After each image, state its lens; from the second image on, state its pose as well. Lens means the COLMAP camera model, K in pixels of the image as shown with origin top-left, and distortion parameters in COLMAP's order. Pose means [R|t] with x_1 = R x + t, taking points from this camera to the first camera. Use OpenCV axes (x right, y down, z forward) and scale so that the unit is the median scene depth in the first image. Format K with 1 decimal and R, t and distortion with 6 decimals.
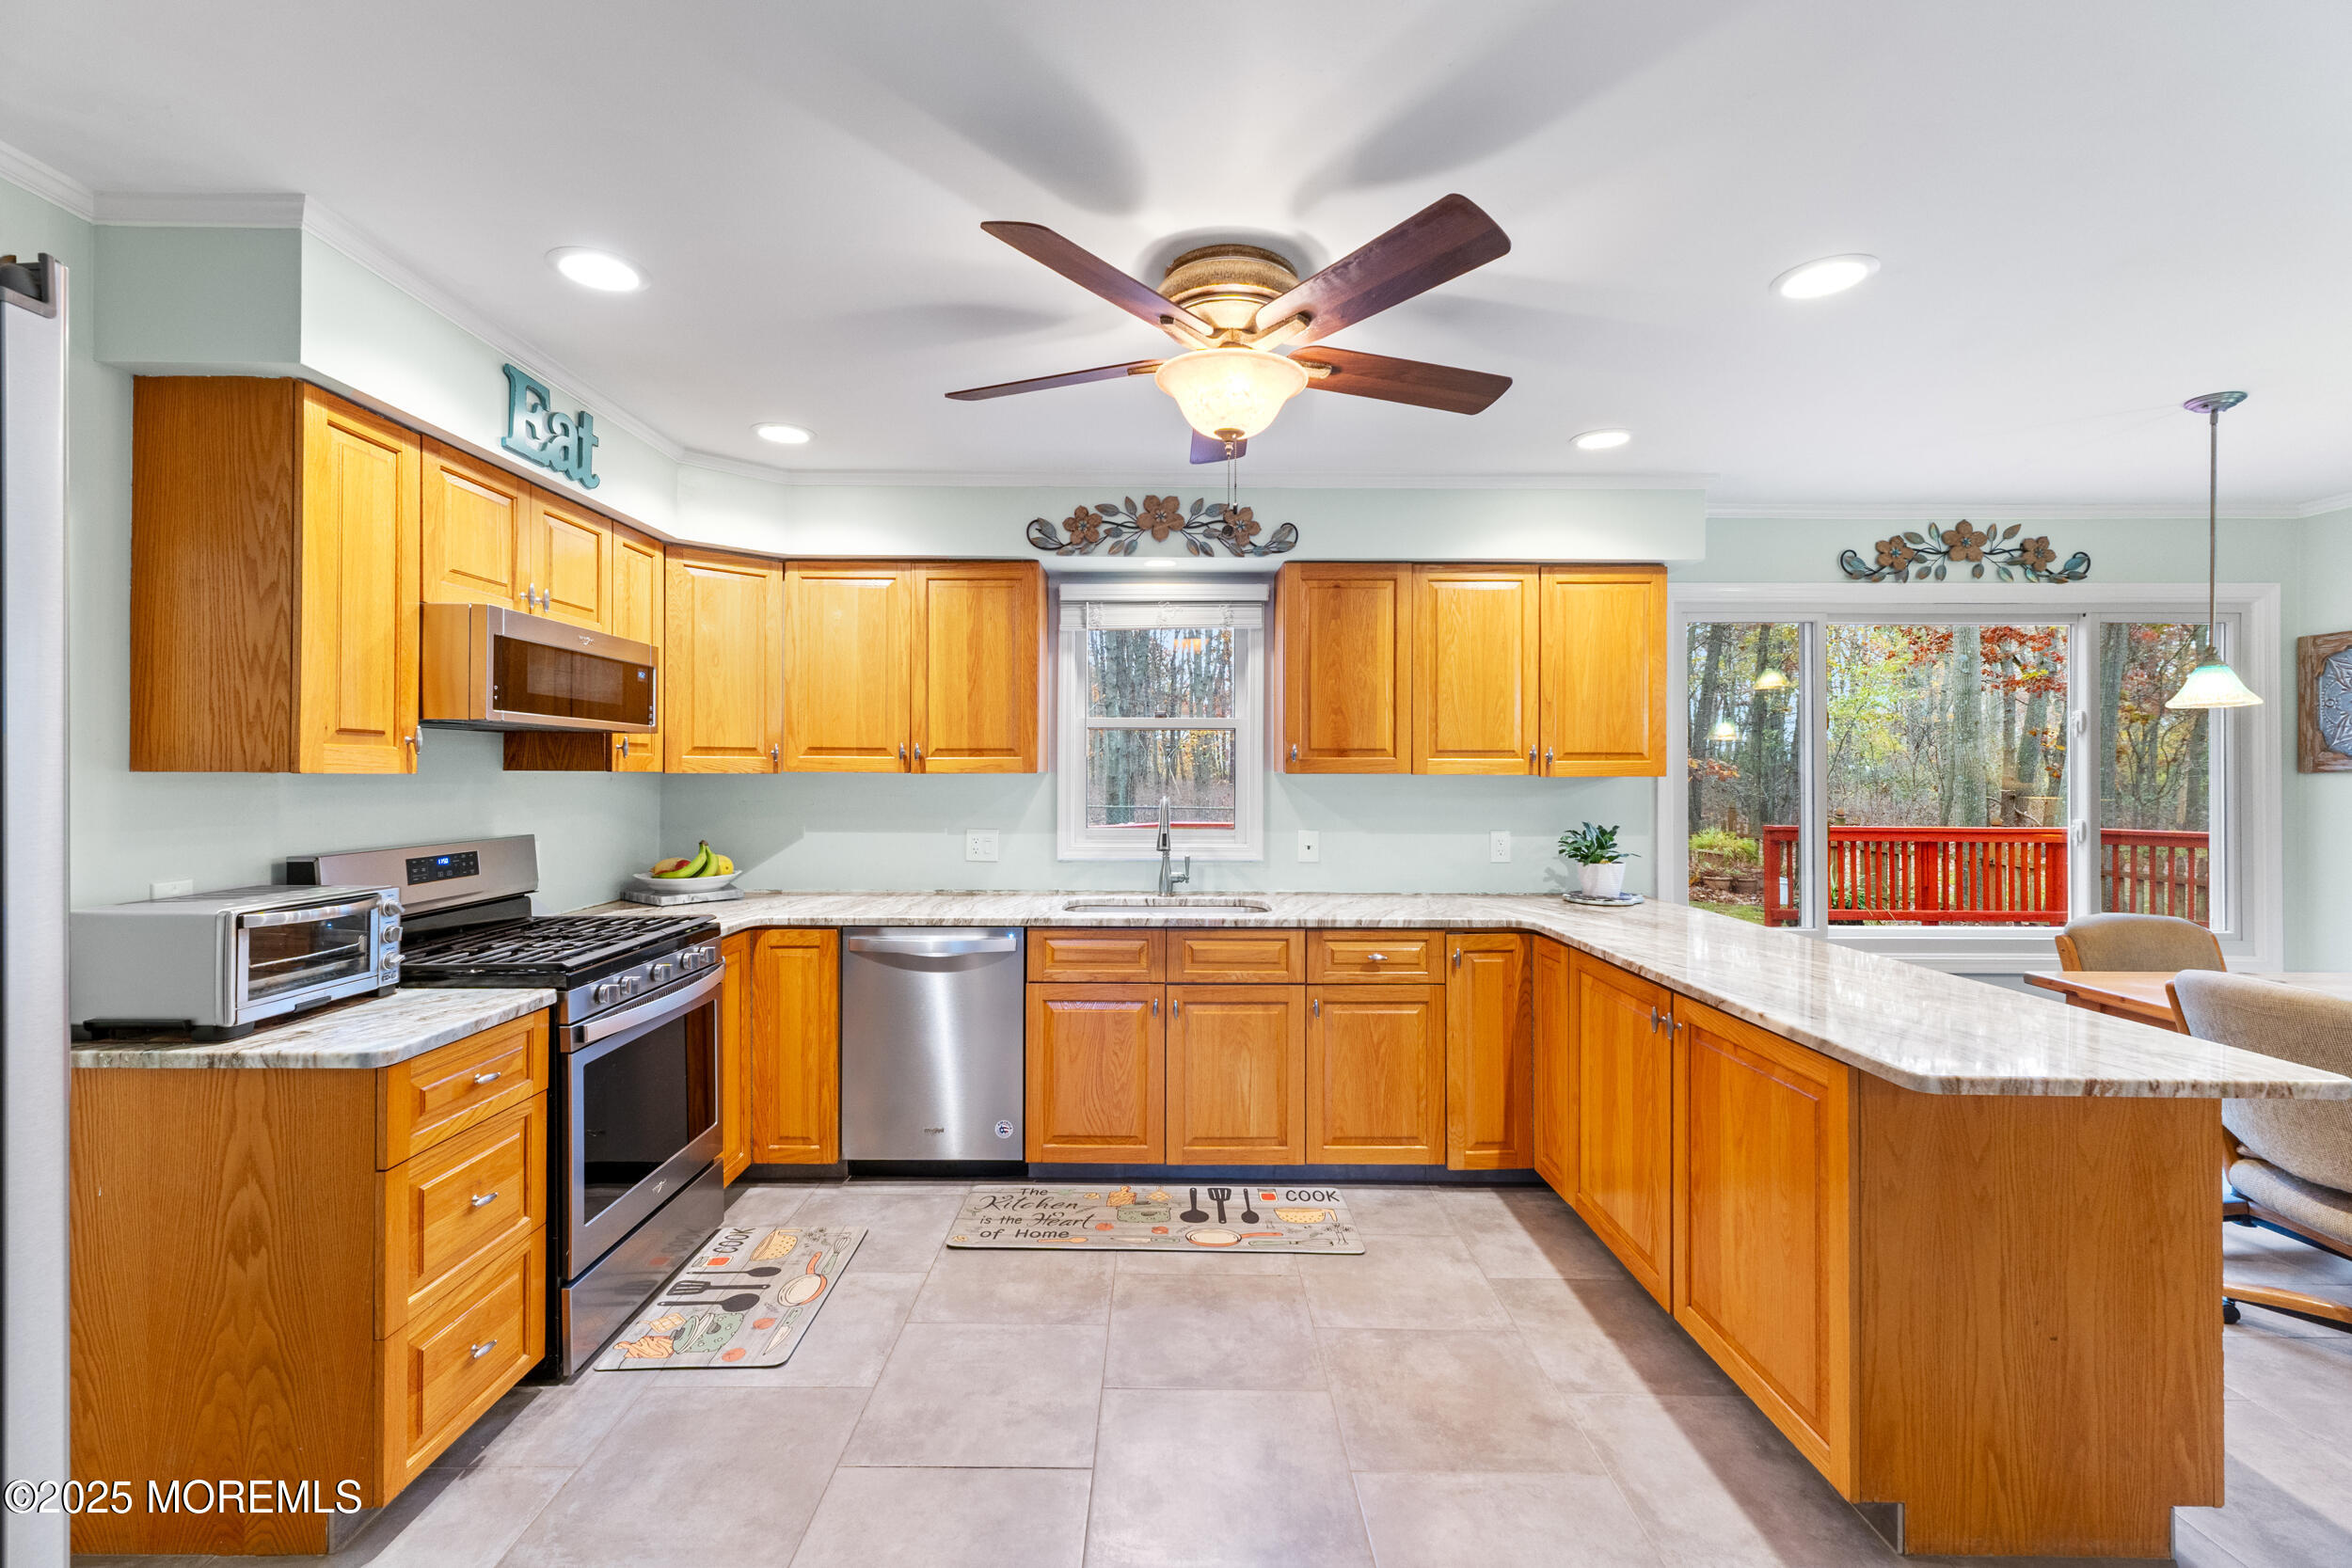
lens RADIAL K [[992.5, 0, 1163.4], [0, 992.5, 771.4], [0, 0, 1]] dist [0.004510, -0.001215]
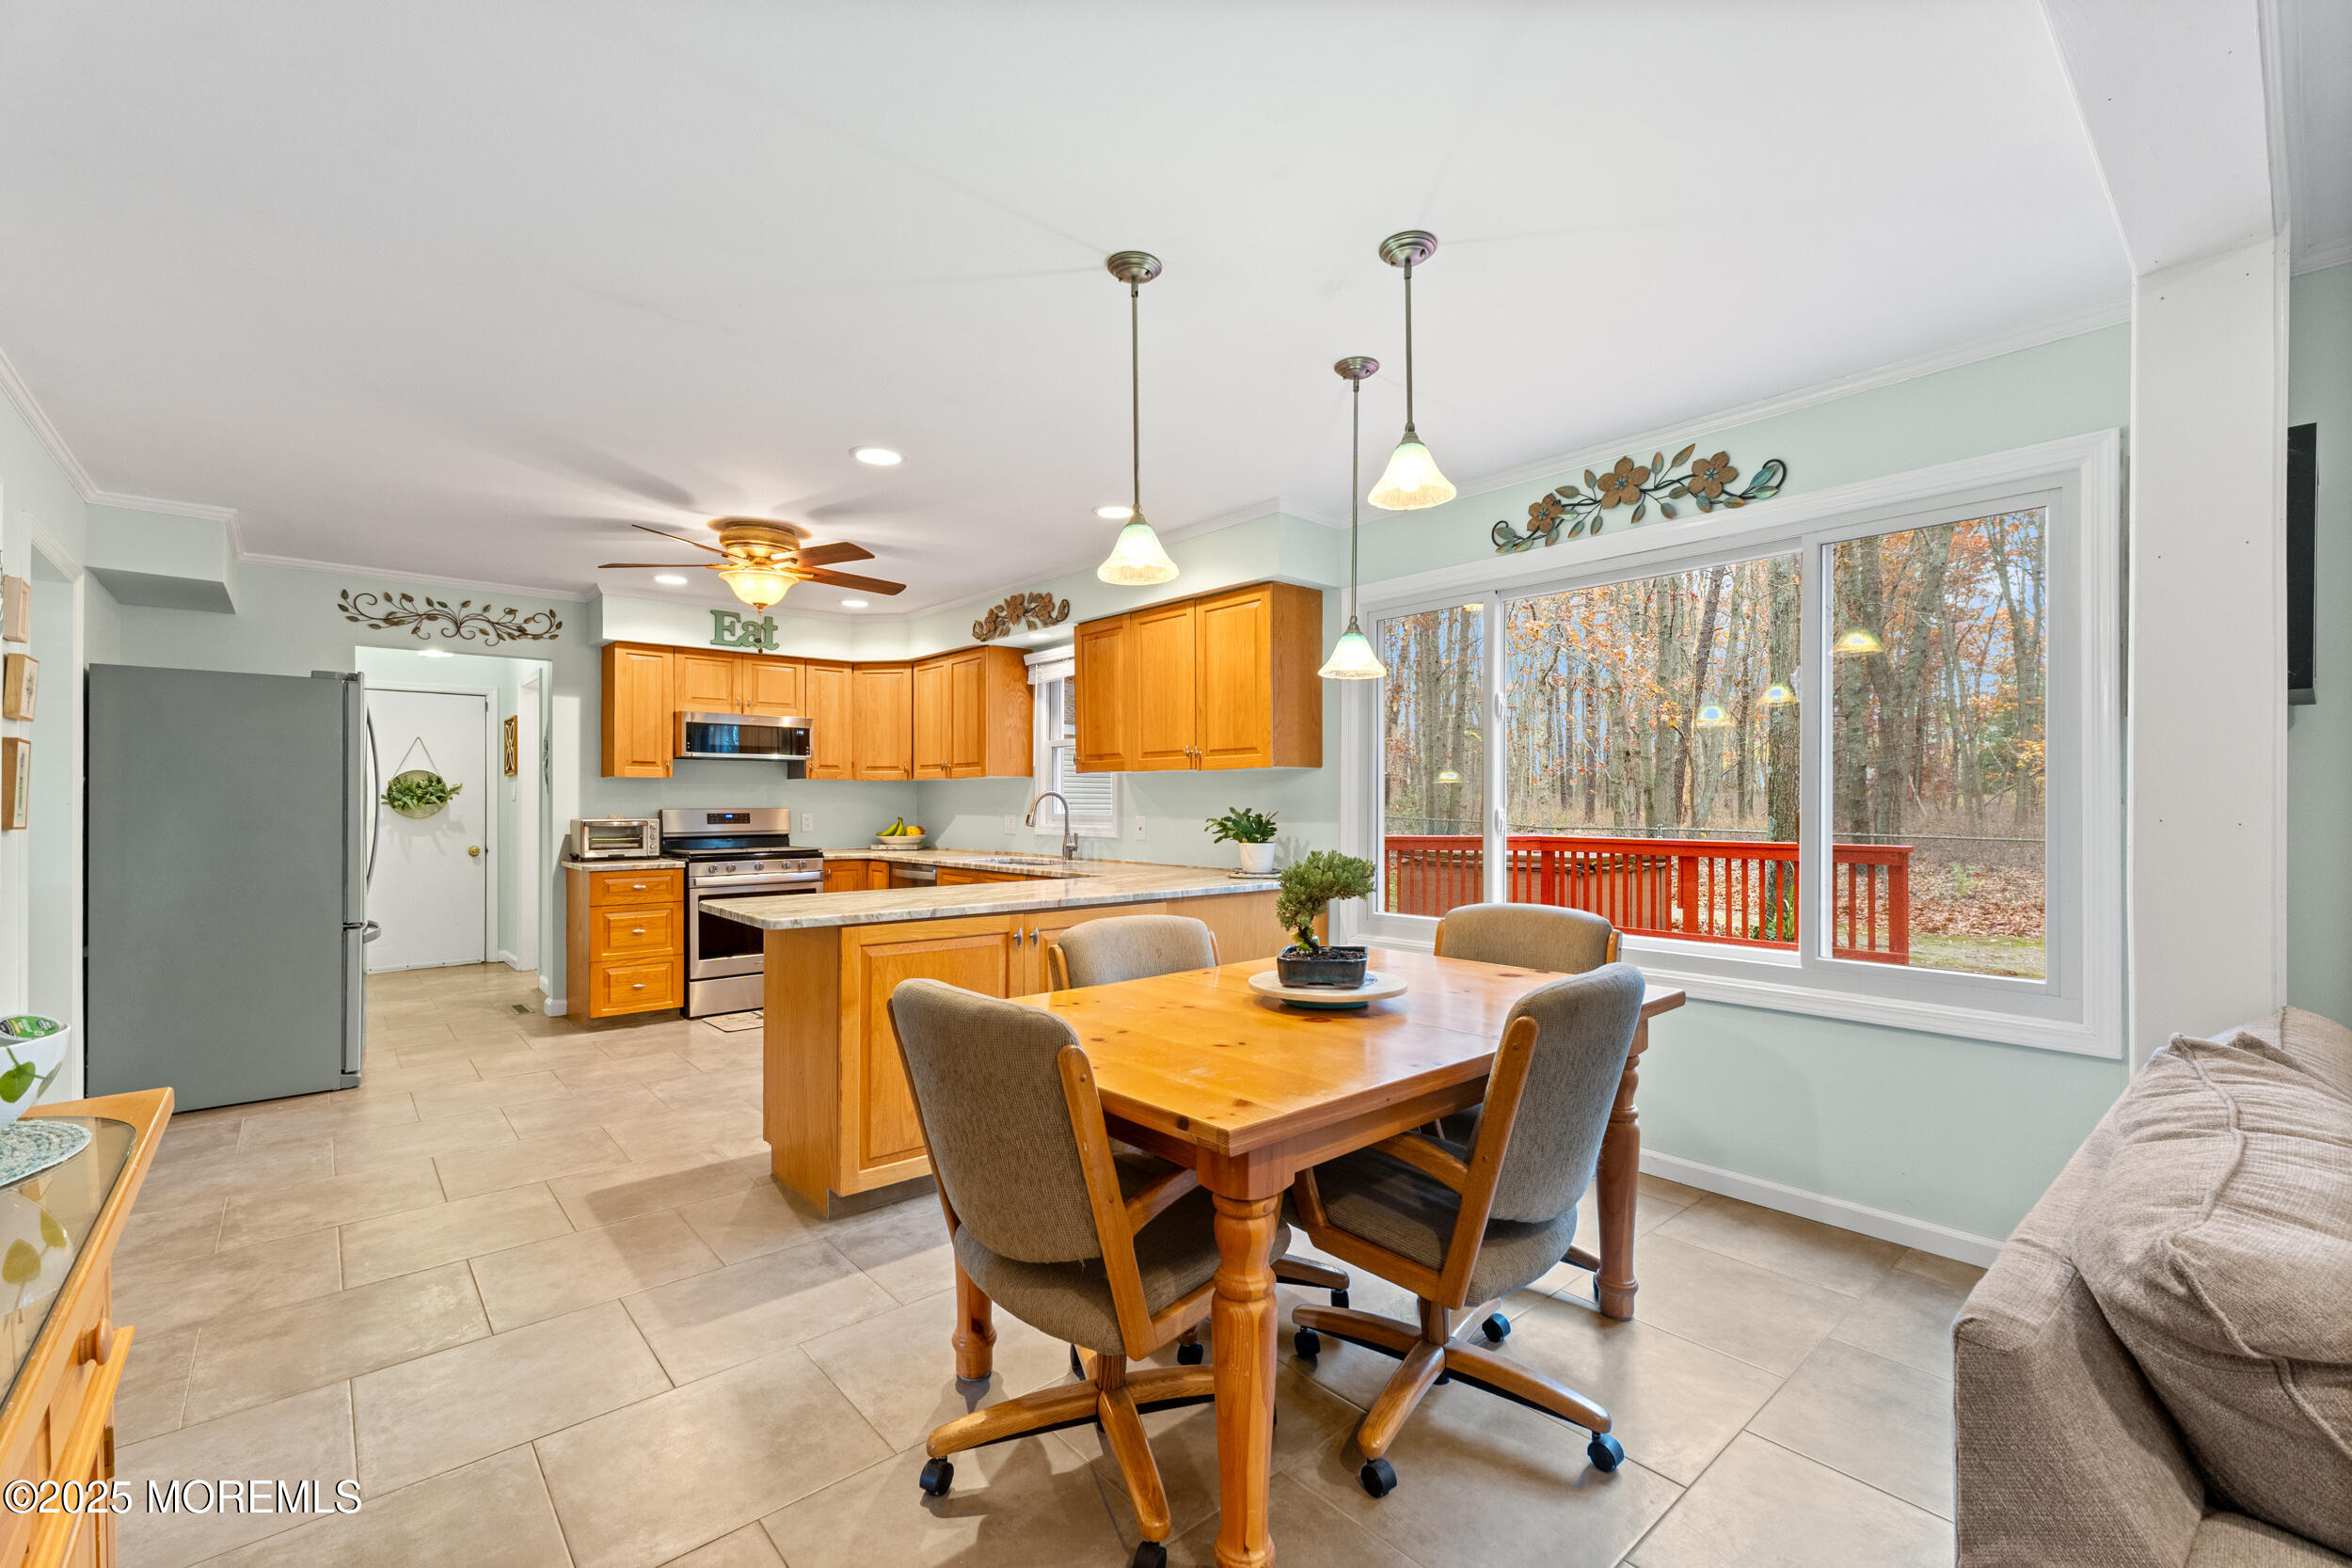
lens RADIAL K [[992.5, 0, 1185.1], [0, 992.5, 800.1], [0, 0, 1]] dist [0.004510, -0.001215]
pose [[0.665620, -0.005284, -0.746272, 1.337990], [0.004249, 0.999986, -0.003290, 0.048272], [0.746279, -0.000981, 0.665633, 0.170353]]
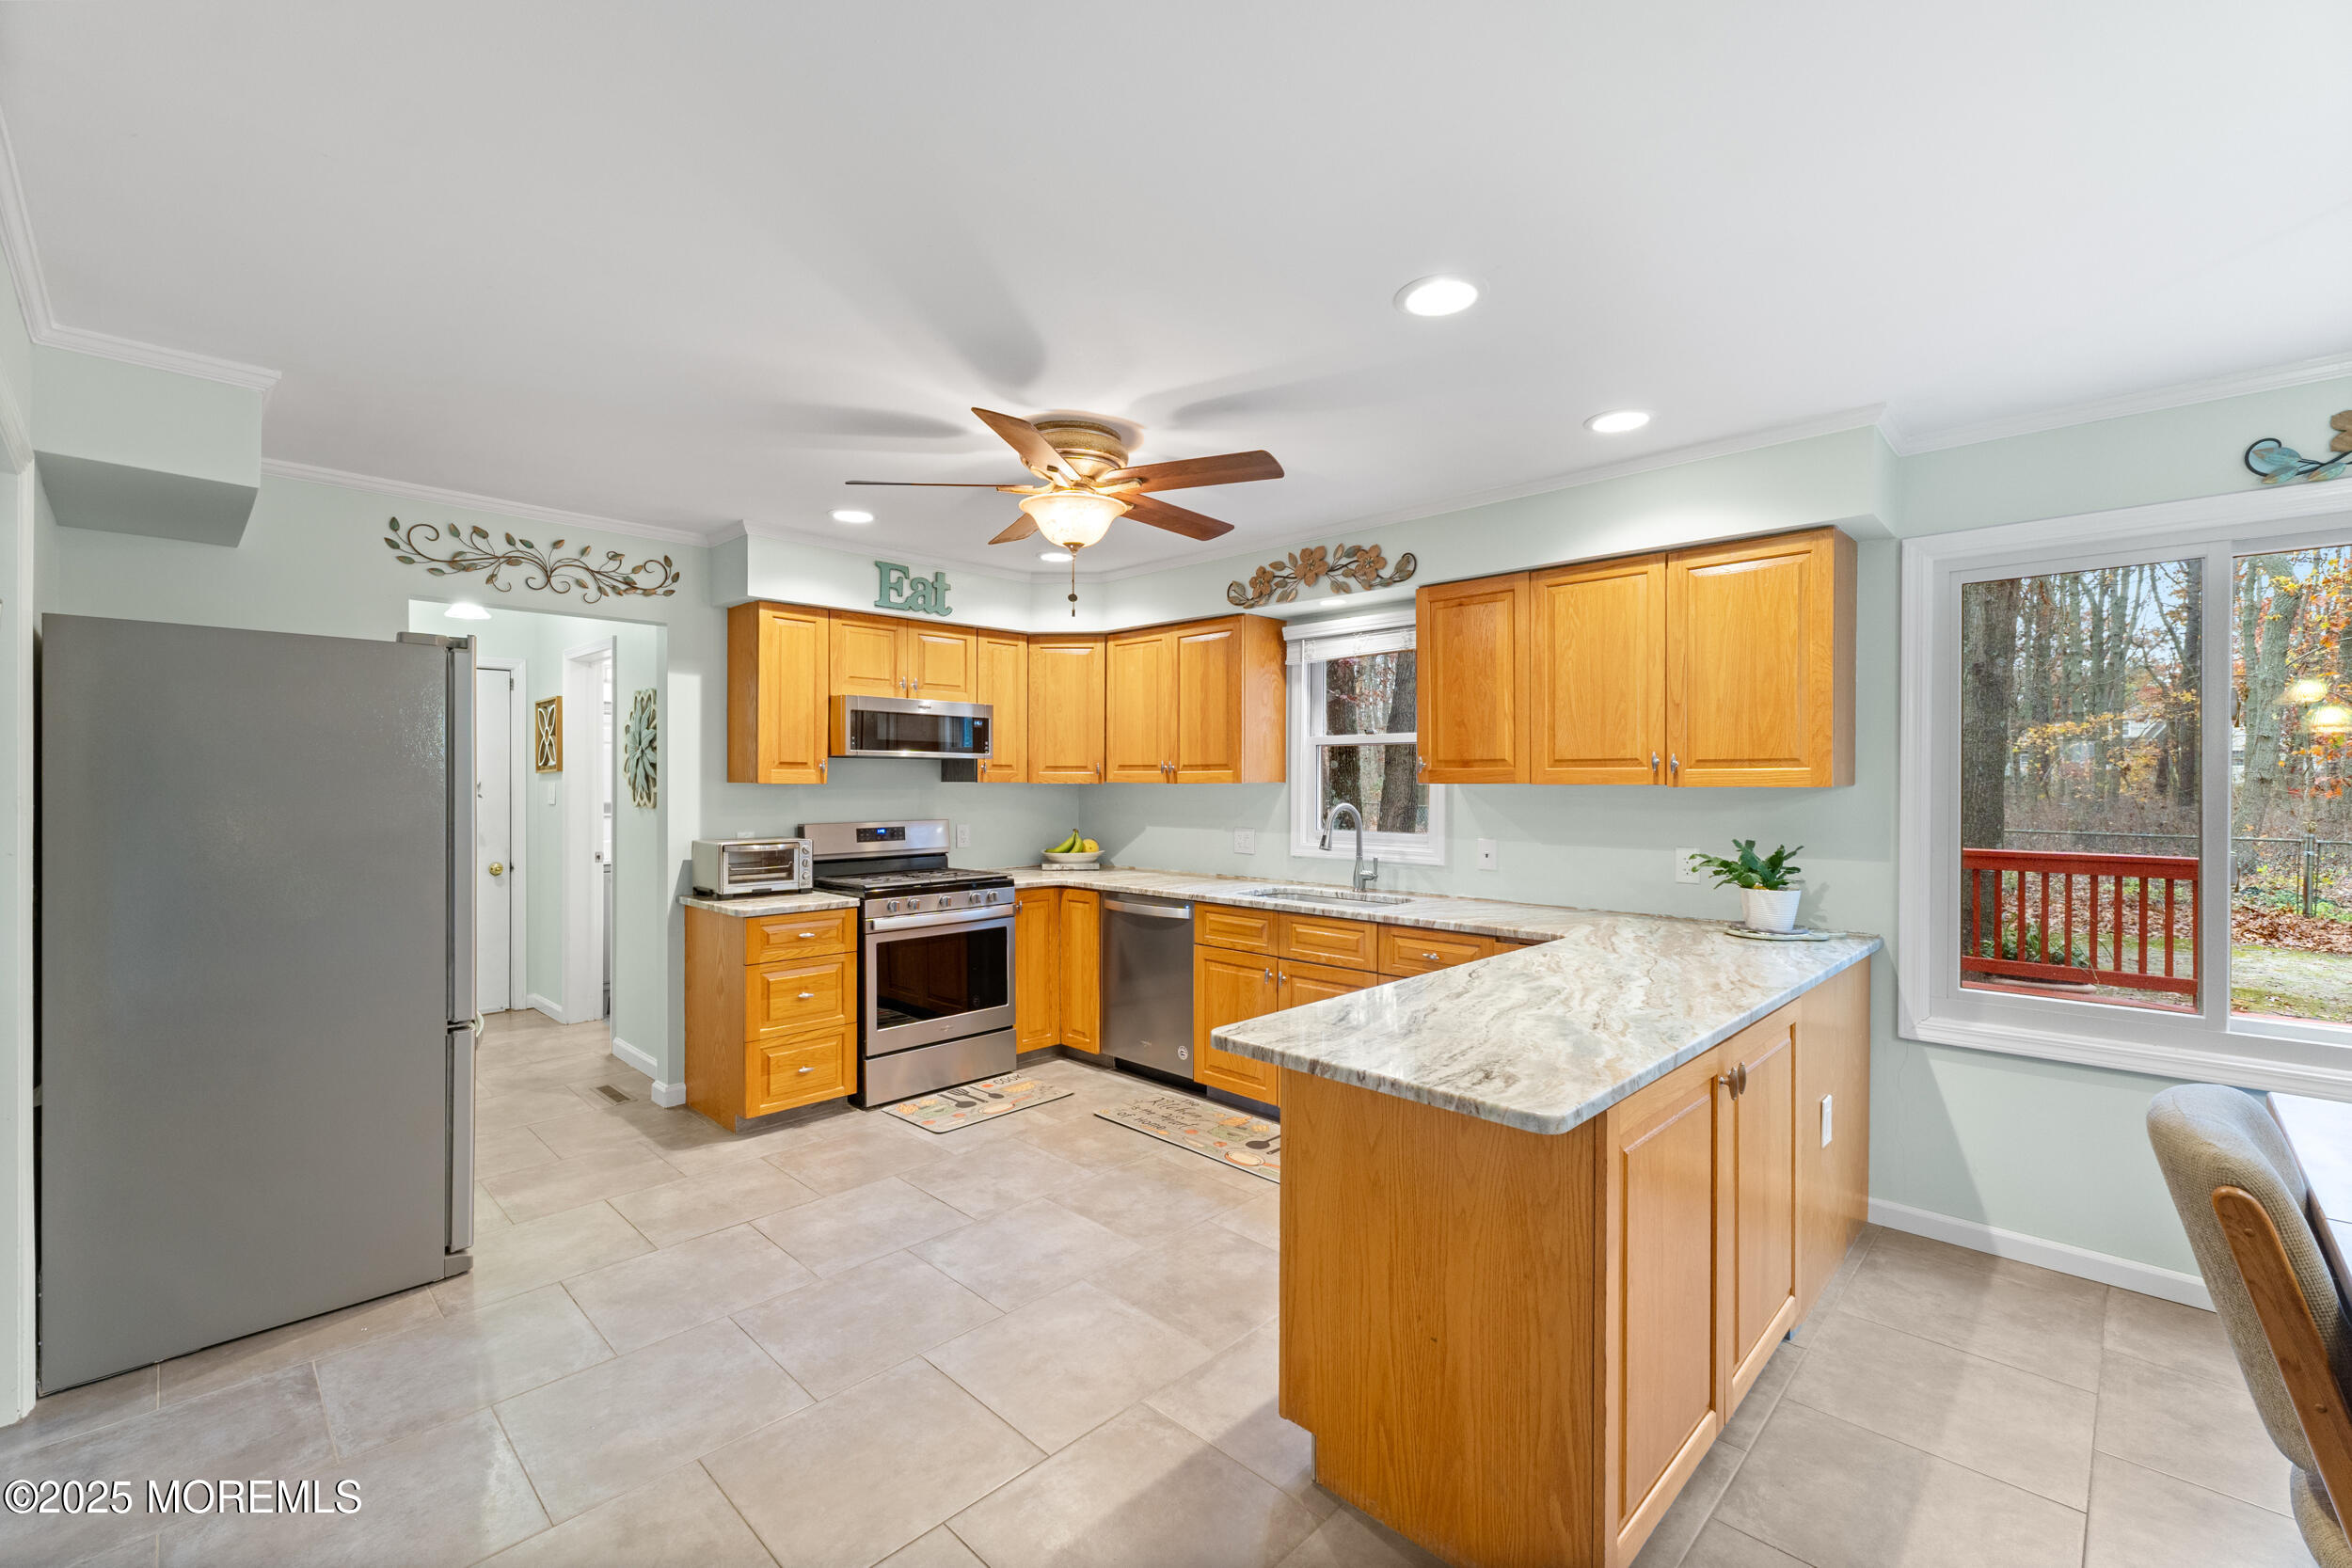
lens RADIAL K [[992.5, 0, 1183.5], [0, 992.5, 784.7], [0, 0, 1]] dist [0.004510, -0.001215]
pose [[0.720733, 0.000348, -0.693212, 0.711185], [0.001159, 0.999998, 0.001708, 0.001329], [0.693211, -0.002034, 0.720732, 0.047901]]
